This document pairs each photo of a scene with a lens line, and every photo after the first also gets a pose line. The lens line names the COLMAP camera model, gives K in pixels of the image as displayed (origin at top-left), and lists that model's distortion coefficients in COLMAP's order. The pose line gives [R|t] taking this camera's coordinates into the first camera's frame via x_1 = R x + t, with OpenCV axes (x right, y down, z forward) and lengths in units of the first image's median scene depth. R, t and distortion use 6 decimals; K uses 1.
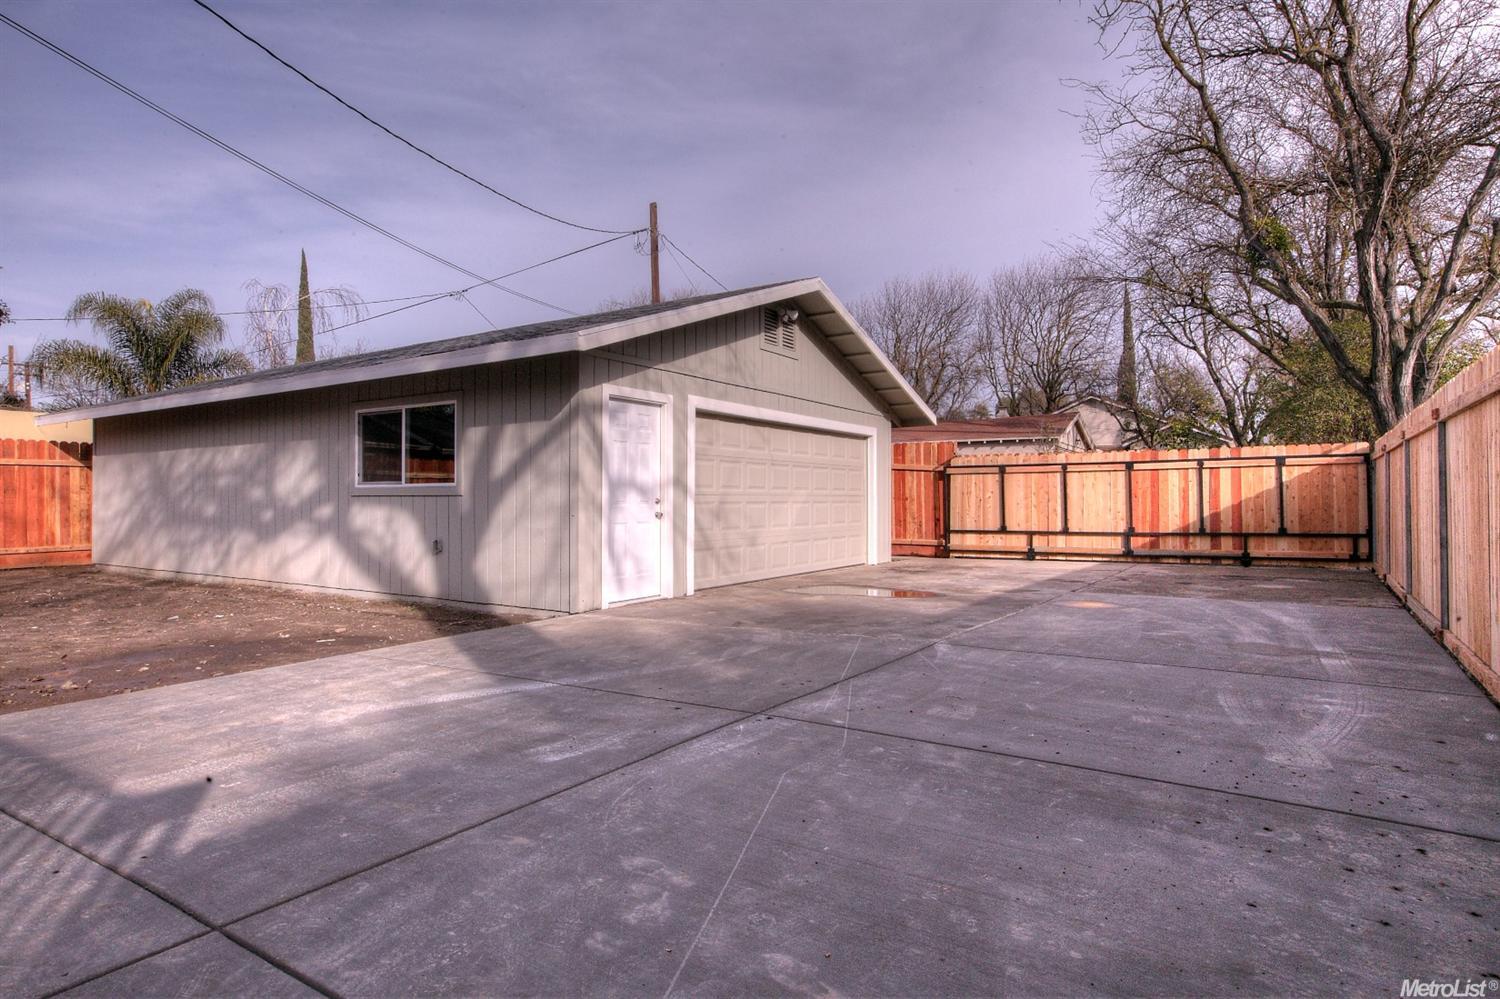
lens RADIAL K [[828.7, 0, 753.6], [0, 828.7, 494.7], [0, 0, 1]] dist [0.004006, 0.000134]
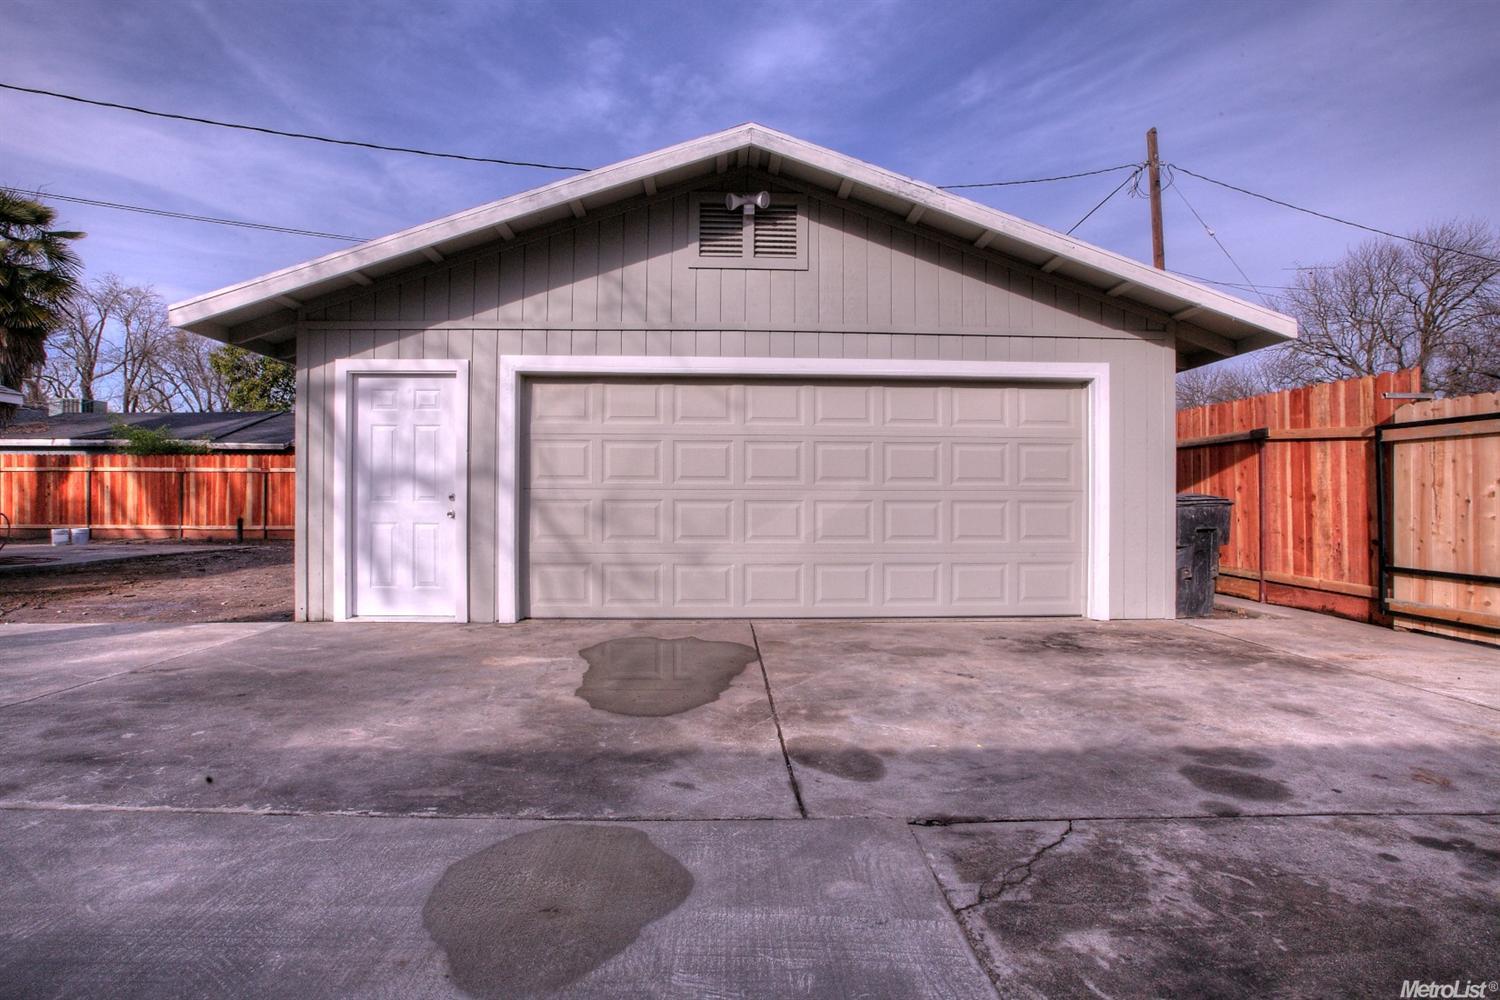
lens RADIAL K [[697.0, 0, 742.1], [0, 697.0, 492.6], [0, 0, 1]] dist [-0.033326, 0.008806]
pose [[0.563839, -0.001548, -0.825883, 0.491737], [0.000333, 0.999999, -0.001647, 0.004303], [0.825885, 0.000654, 0.563839, 0.721950]]
